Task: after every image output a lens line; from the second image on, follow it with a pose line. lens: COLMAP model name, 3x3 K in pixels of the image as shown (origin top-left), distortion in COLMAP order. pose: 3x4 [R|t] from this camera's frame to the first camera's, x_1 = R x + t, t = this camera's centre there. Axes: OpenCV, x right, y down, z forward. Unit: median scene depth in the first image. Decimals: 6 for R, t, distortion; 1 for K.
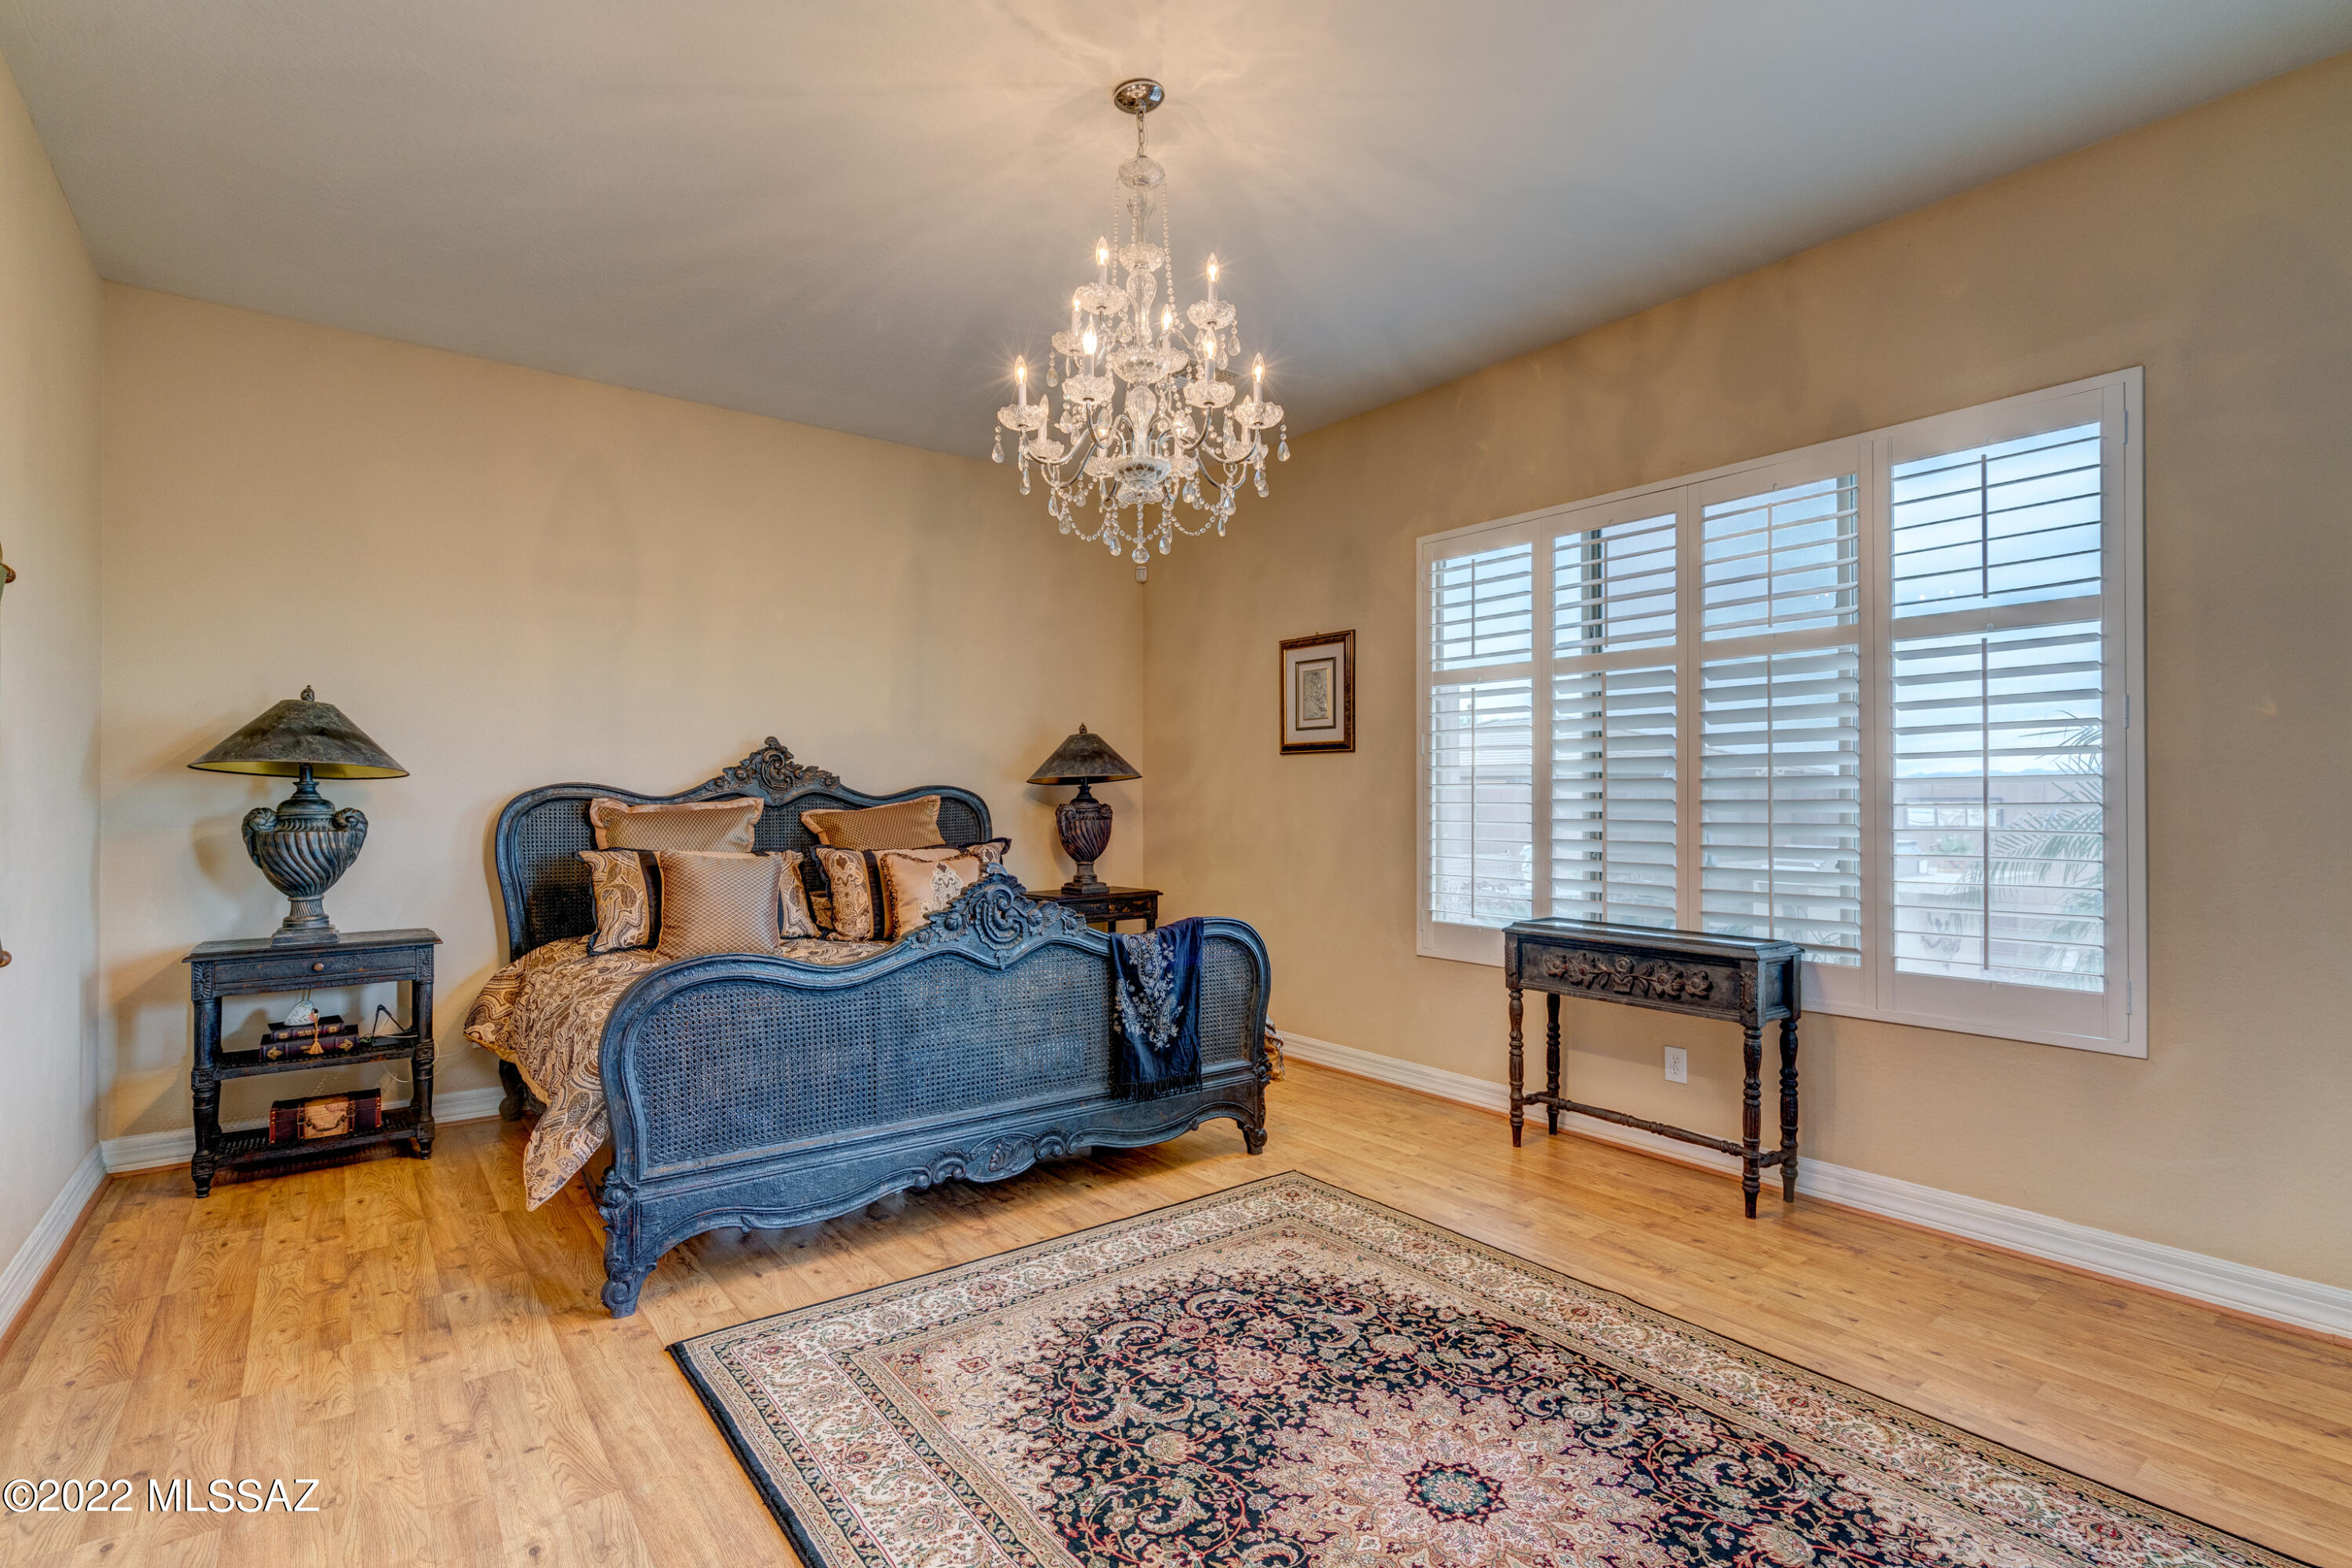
lens RADIAL K [[1058.3, 0, 1182.7], [0, 1058.3, 784.3], [0, 0, 1]] dist [-0.007066, 0.002206]
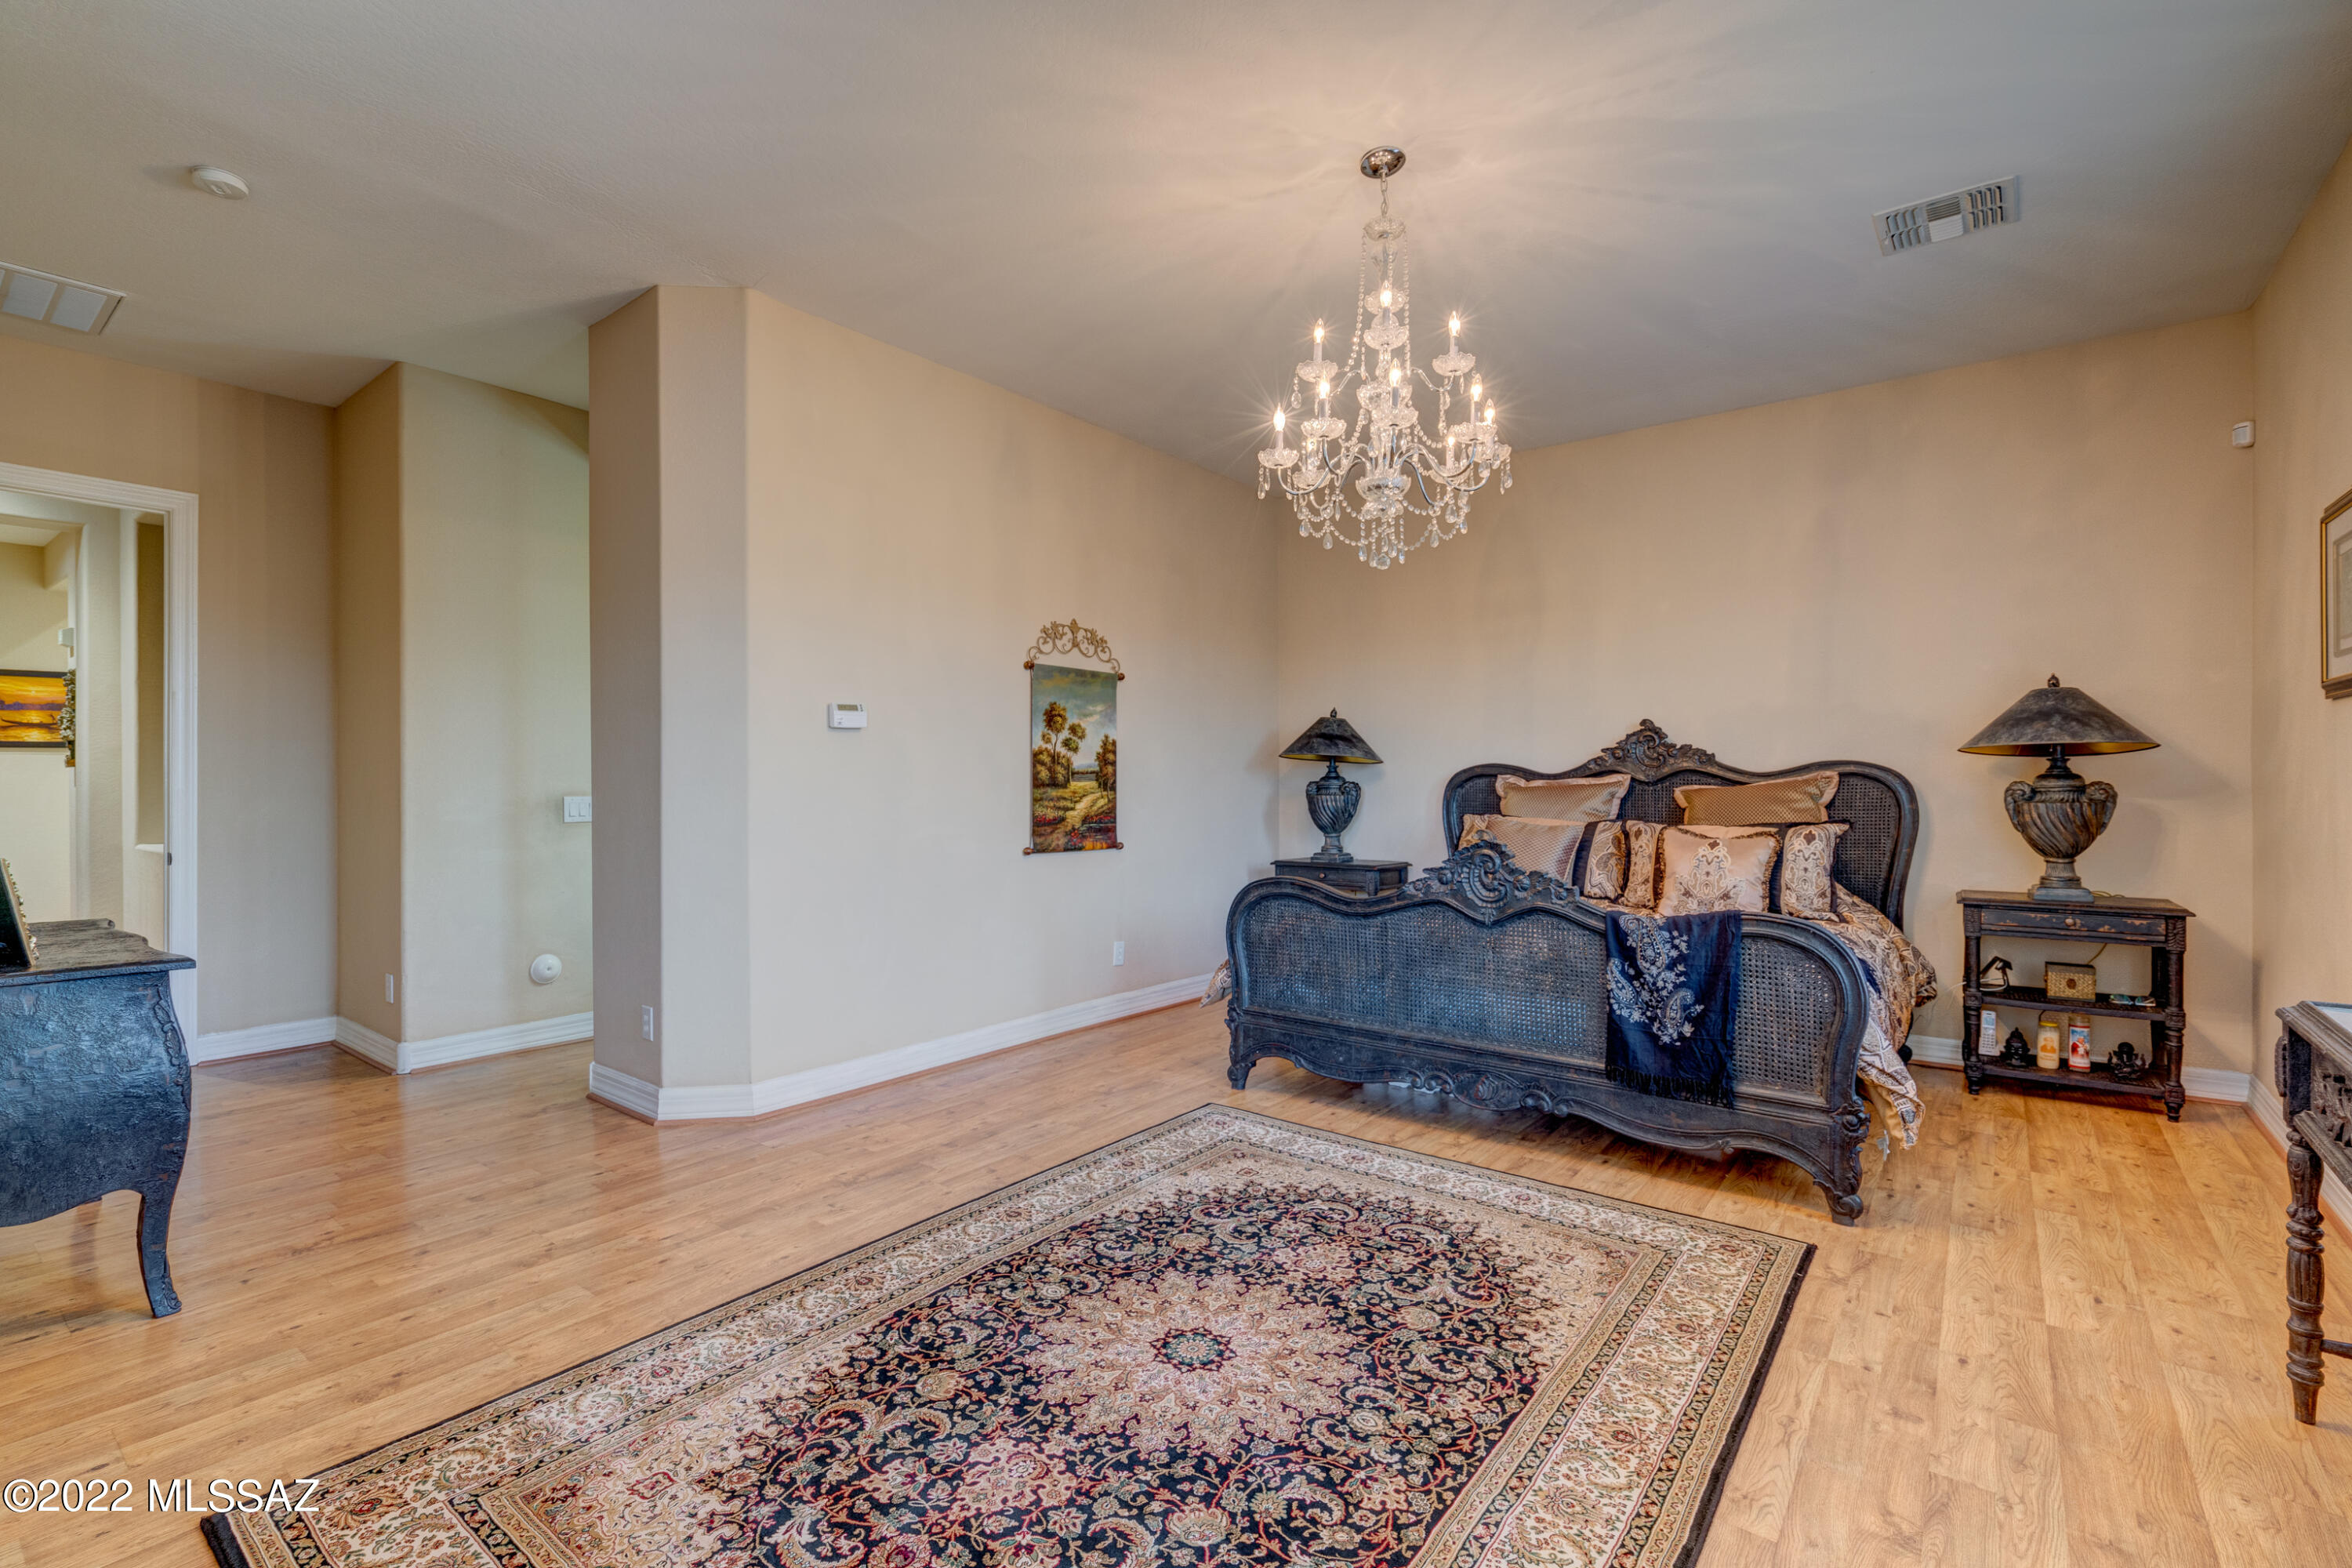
lens RADIAL K [[1058.3, 0, 1182.7], [0, 1058.3, 784.3], [0, 0, 1]] dist [-0.007066, 0.002206]
pose [[0.263111, 0.001167, -0.964765, 1.030607], [0.009060, 0.999952, 0.003681, 0.028367], [0.964723, -0.009709, 0.263088, 0.508343]]
